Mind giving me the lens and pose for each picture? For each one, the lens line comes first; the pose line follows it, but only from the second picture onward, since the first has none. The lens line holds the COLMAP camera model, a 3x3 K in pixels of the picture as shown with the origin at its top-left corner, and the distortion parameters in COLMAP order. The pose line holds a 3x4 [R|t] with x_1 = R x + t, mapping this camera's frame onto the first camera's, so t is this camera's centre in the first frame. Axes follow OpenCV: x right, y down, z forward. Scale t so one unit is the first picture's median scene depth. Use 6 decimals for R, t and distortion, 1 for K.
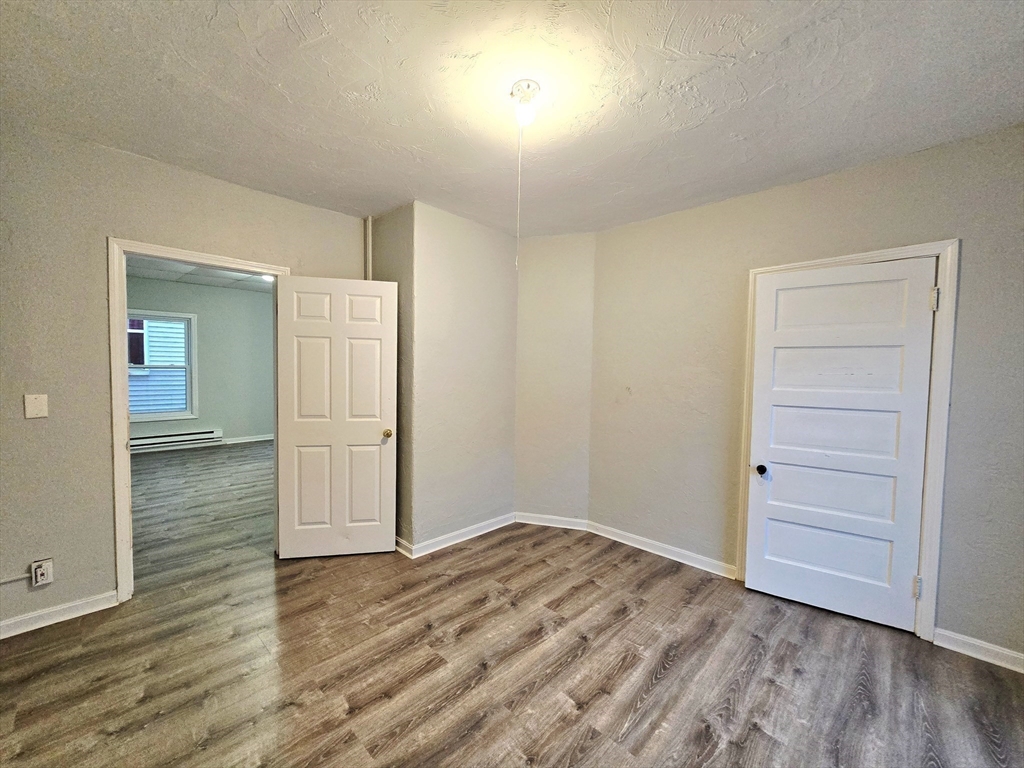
lens RADIAL K [[418.9, 0, 513.1], [0, 418.9, 379.7], [0, 0, 1]] dist [0.010888, 0.000528]
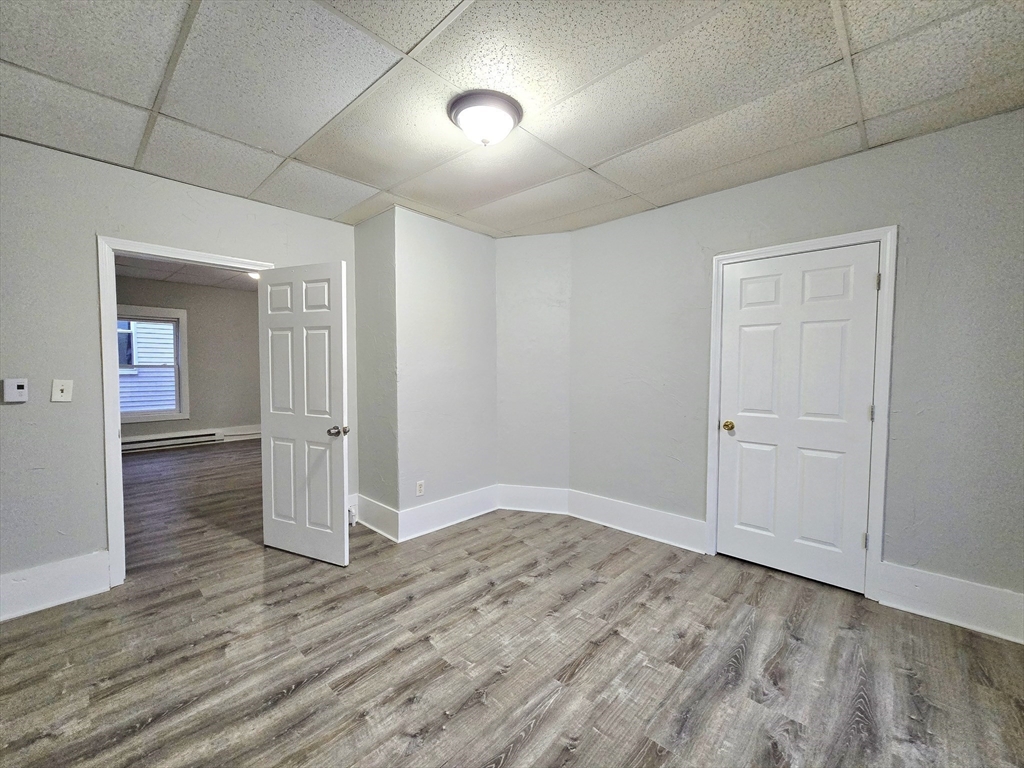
lens RADIAL K [[418.9, 0, 514.0], [0, 418.9, 386.3], [0, 0, 1]] dist [0.010888, 0.000528]
pose [[0.999741, -0.021272, 0.008093, 0.173945], [0.021014, 0.999308, 0.030693, 0.032097], [-0.008741, -0.030514, 0.999496, -0.123911]]
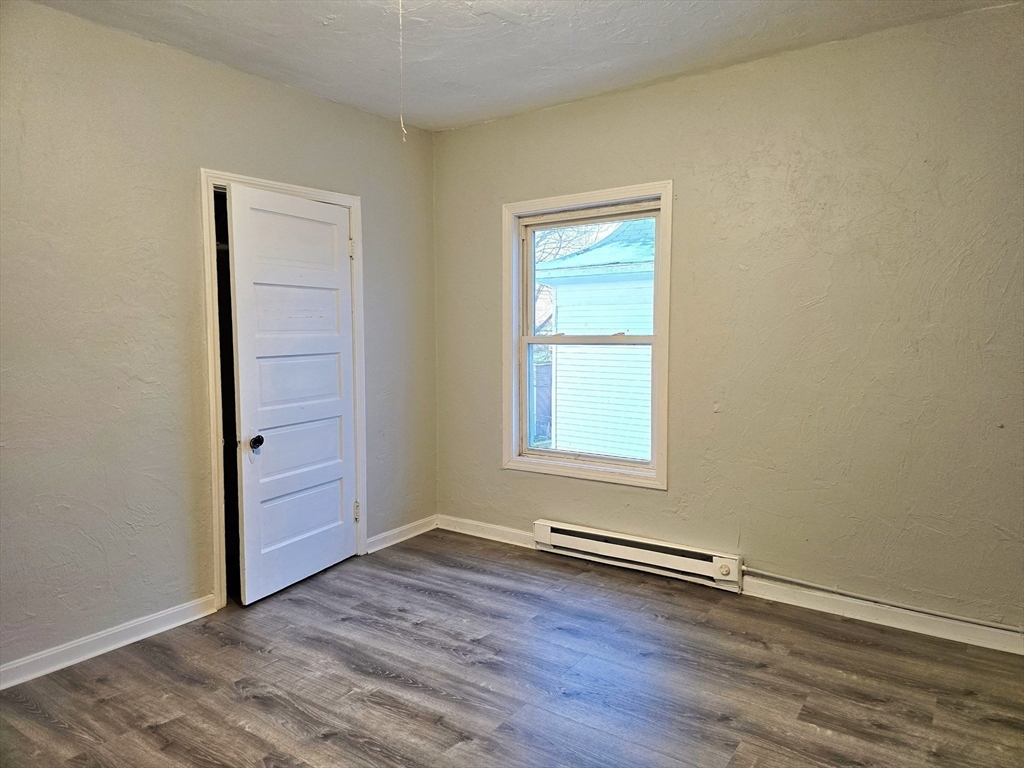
lens RADIAL K [[700.4, 0, 507.6], [0, 700.4, 388.7], [0, 0, 1]] dist [0.045402, -0.005964]
pose [[-0.151167, -0.095886, 0.983847, -0.709091], [0.024903, 0.994599, 0.100760, -0.002390], [-0.988194, 0.039732, -0.147963, 0.712247]]
